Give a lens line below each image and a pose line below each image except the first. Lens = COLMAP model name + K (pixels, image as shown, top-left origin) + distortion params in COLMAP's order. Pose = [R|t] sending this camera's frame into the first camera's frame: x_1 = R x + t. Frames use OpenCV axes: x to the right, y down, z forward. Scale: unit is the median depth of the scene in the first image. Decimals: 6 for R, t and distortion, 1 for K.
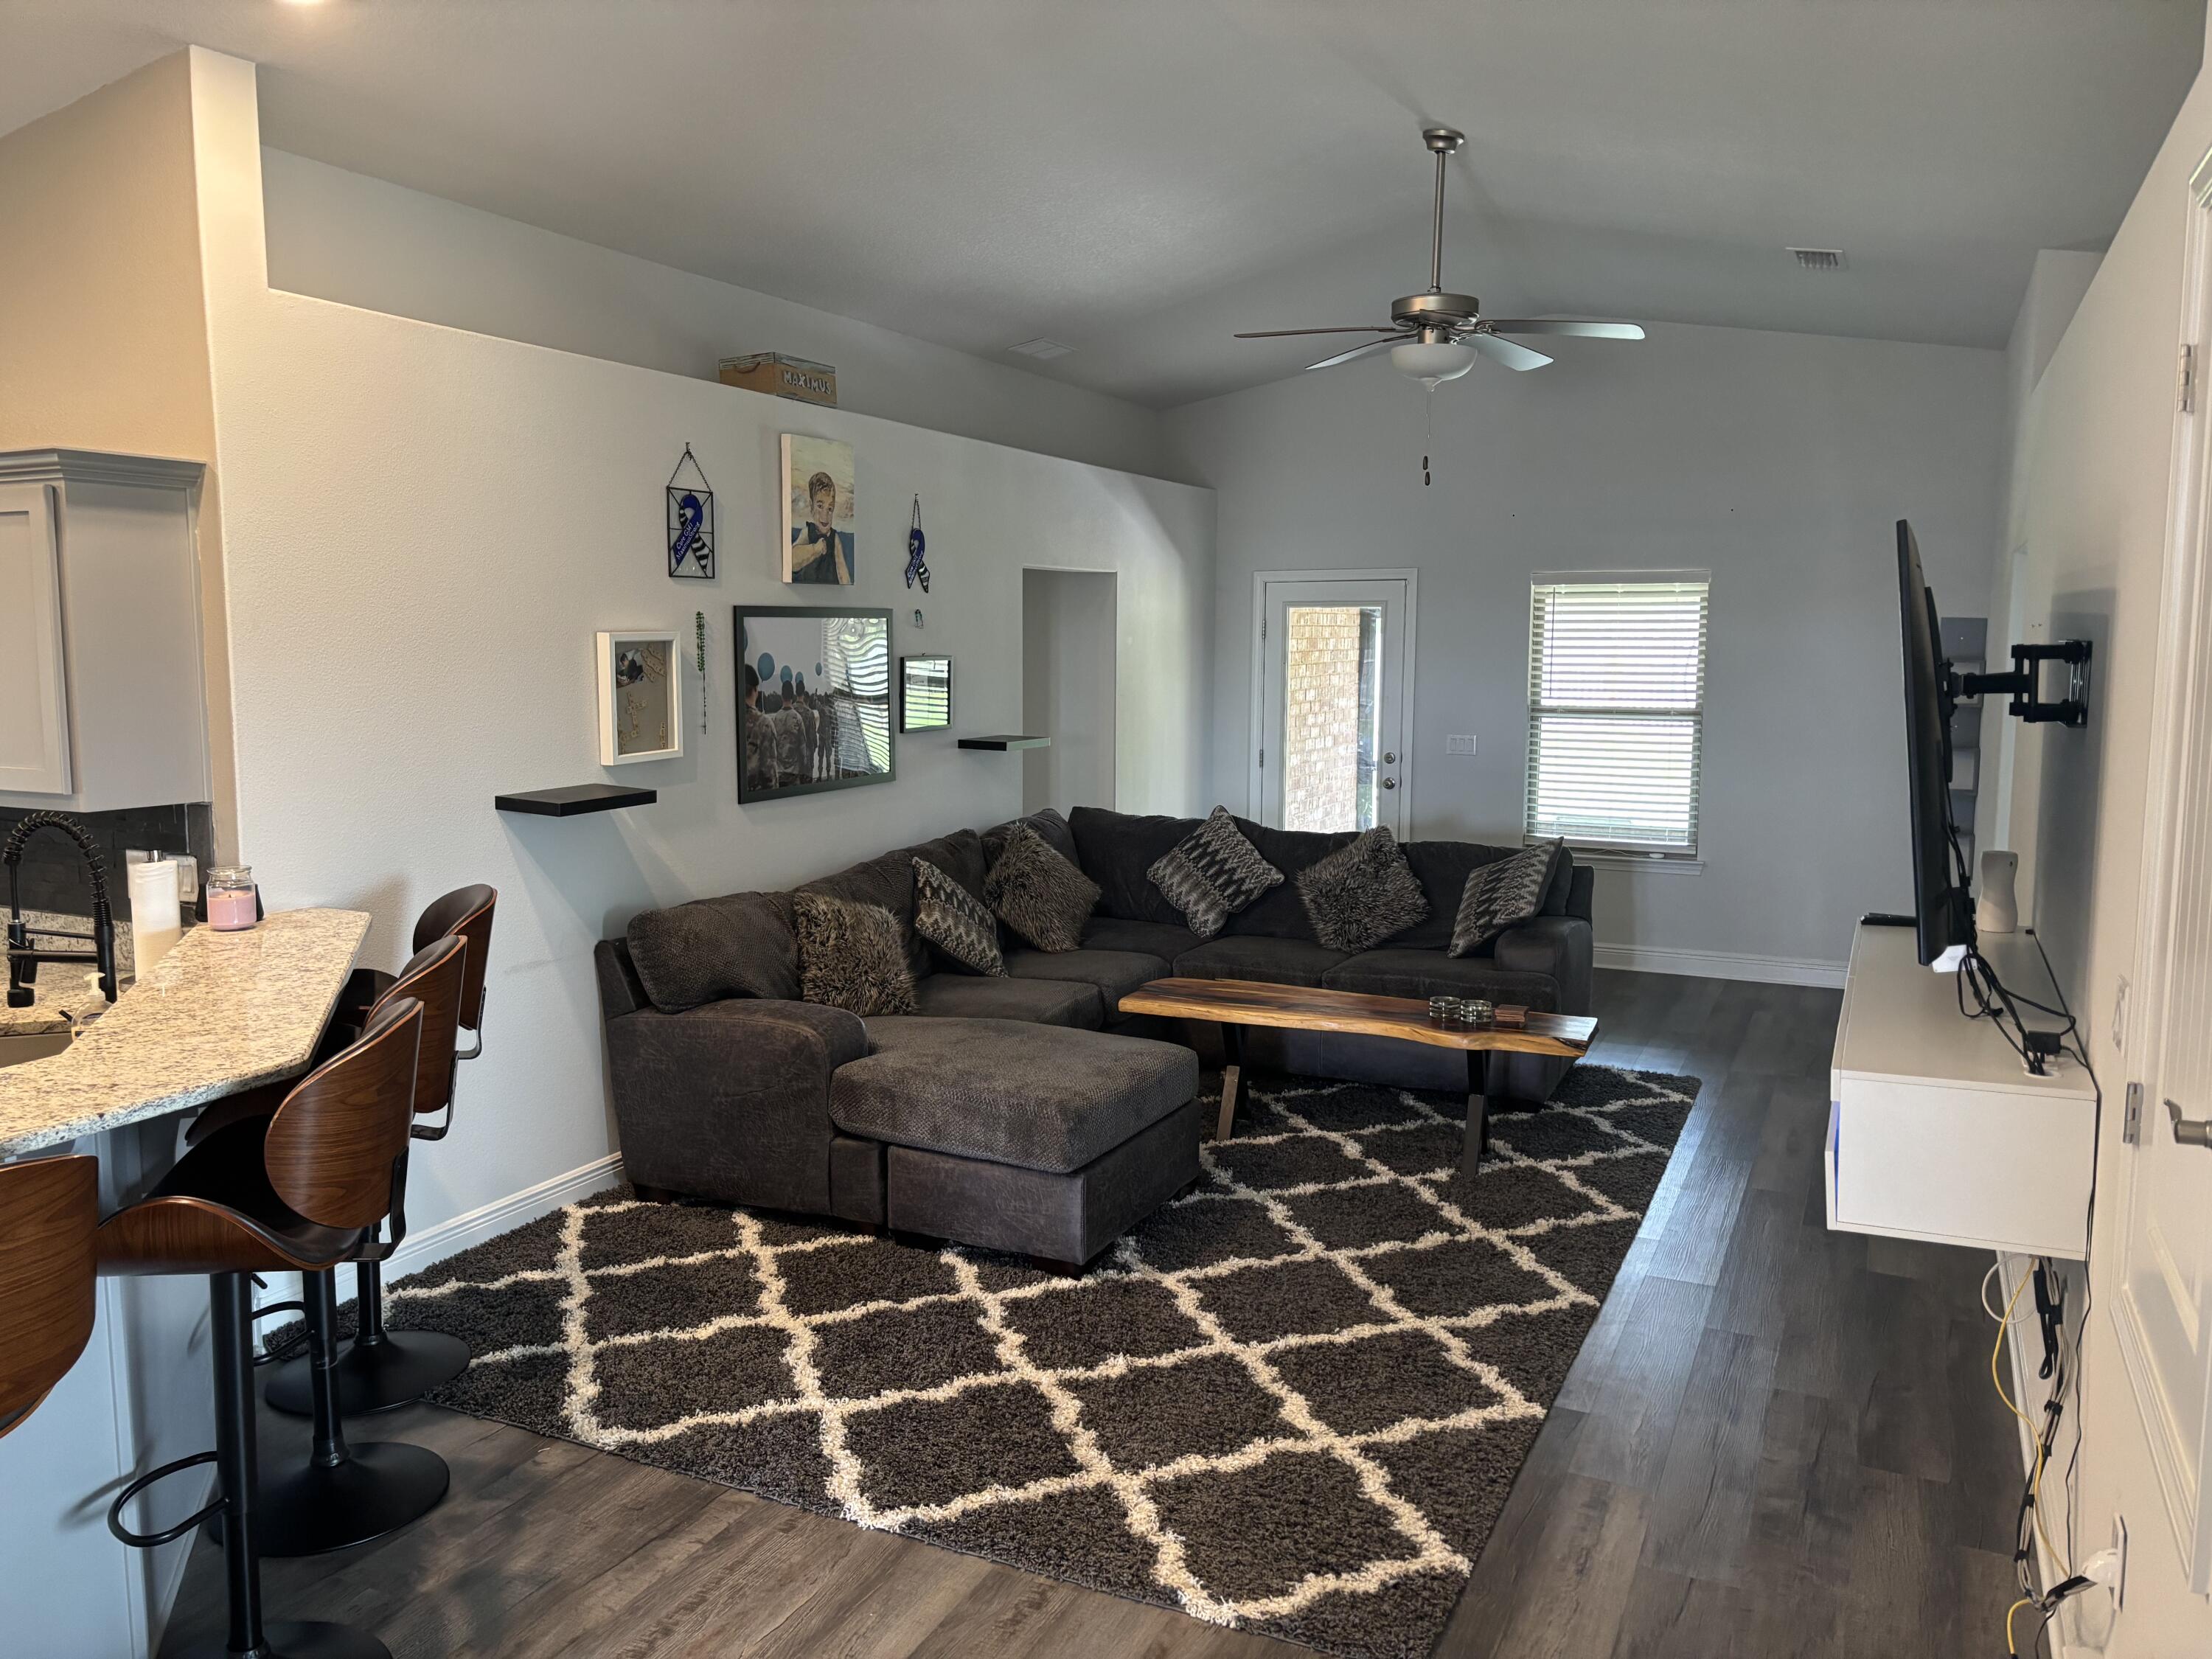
lens RADIAL K [[1677.1, 0, 1089.5], [0, 1677.1, 826.0], [0, 0, 1]] dist [0.036387, -0.022732]
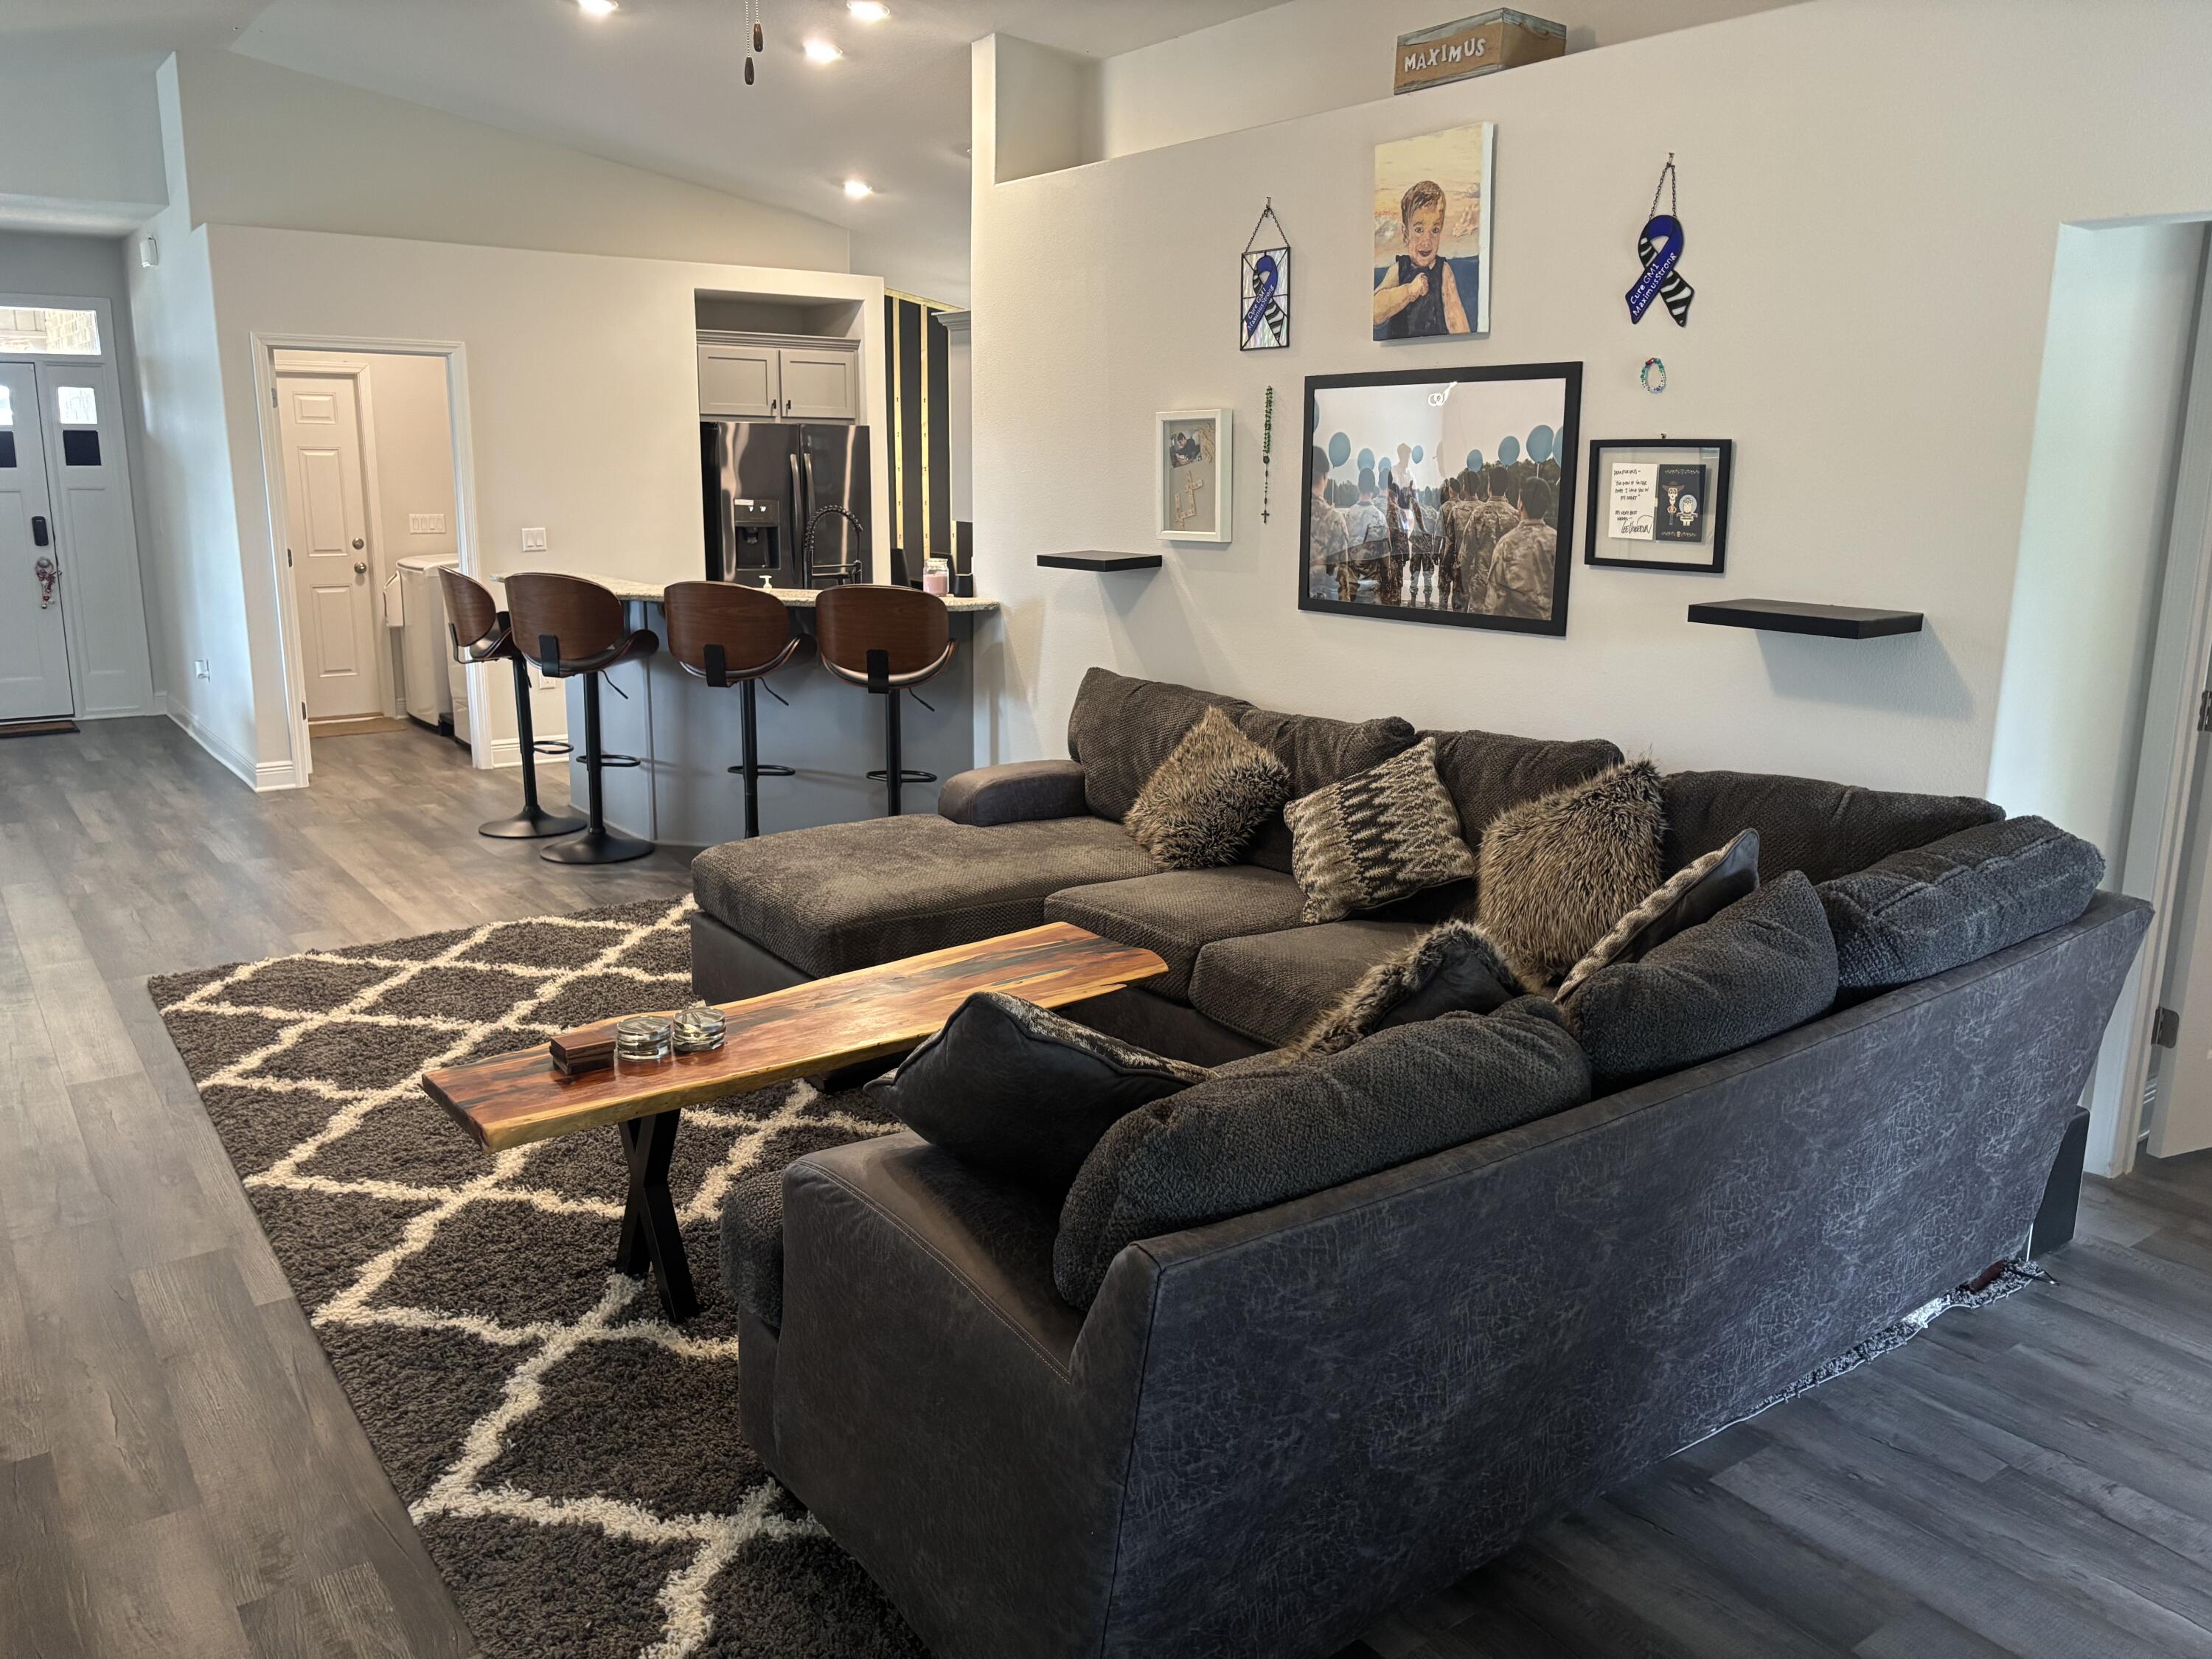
lens RADIAL K [[1677.1, 0, 1099.4], [0, 1677.1, 822.4], [0, 0, 1]] dist [0.036387, -0.022732]
pose [[-0.474824, 0.174622, -0.862583, 0.611941], [-0.118955, 0.958390, 0.259498, -0.120406], [0.872005, 0.225825, -0.434294, 1.305508]]
